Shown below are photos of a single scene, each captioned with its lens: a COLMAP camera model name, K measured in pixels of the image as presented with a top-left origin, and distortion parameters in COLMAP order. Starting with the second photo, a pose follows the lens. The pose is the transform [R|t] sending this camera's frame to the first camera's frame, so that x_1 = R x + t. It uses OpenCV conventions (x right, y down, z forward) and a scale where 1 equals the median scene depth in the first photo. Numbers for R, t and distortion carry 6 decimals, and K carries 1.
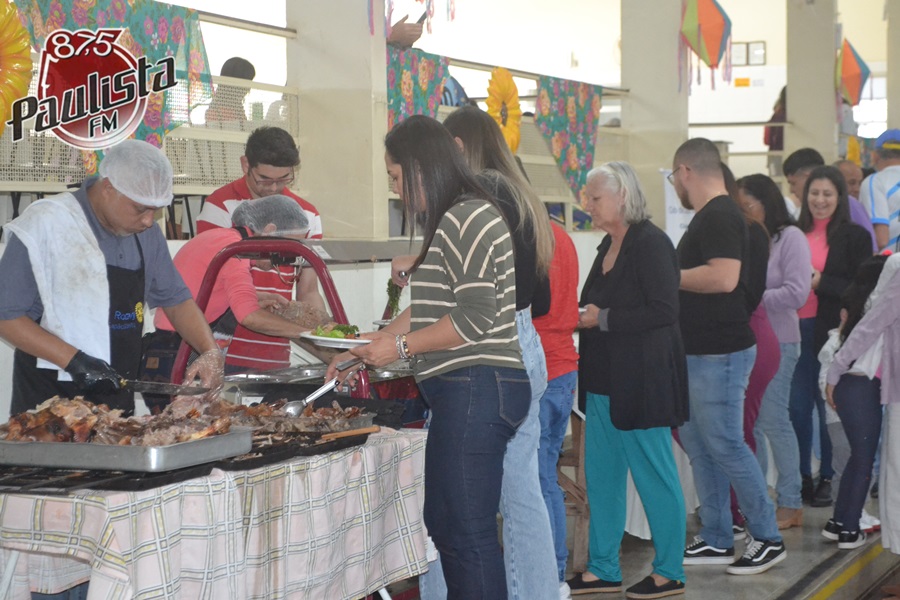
lens RADIAL K [[2099.6, 0, 450.0], [0, 2099.6, 300.0], [0, 0, 1]] dist [0.086501, 0.312562]
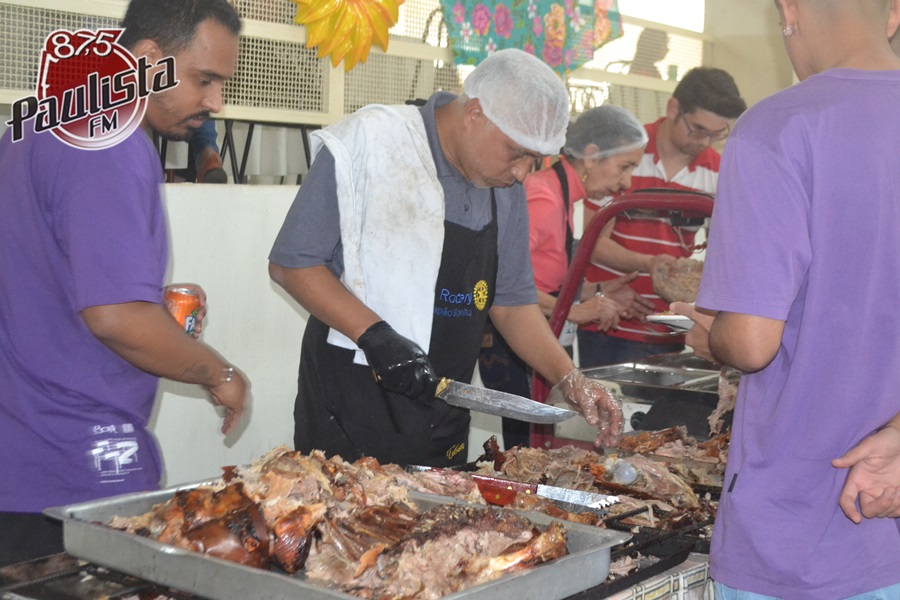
lens RADIAL K [[1454.9, 0, 450.0], [0, 1454.9, 300.0], [0, 0, 1]] dist [0.020587, 0.066769]
pose [[0.969831, 0.050741, -0.238438, -0.042308], [-0.040493, 0.998041, 0.047687, -0.014400], [0.240390, -0.036593, 0.969986, 0.553066]]
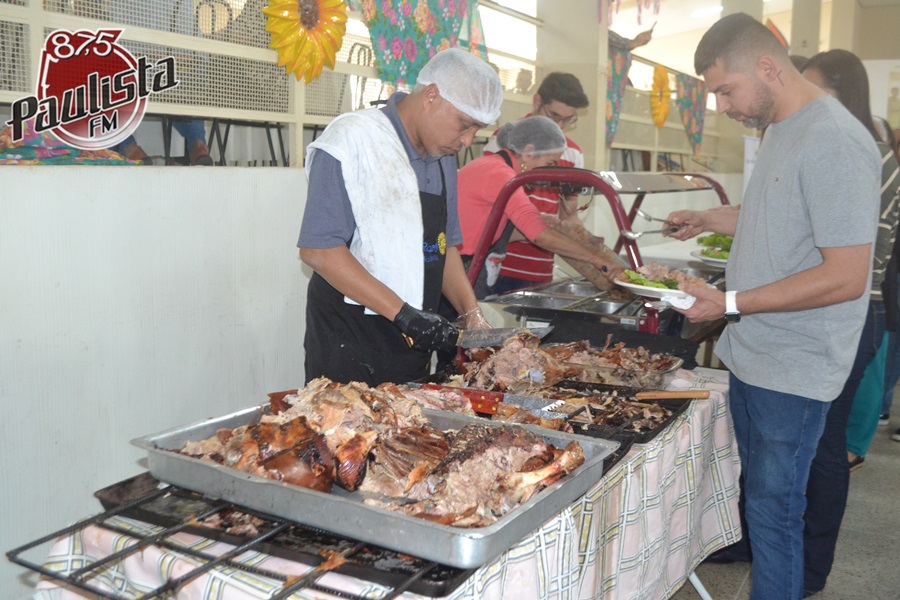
lens RADIAL K [[928.0, 0, 448.6], [0, 928.0, 287.1], [0, 0, 1]] dist [-0.014352, -0.003759]
pose [[0.992719, 0.037689, -0.114408, -0.097981], [-0.027010, 0.995253, 0.093495, -0.014593], [0.117388, -0.089724, 0.989025, 0.619529]]
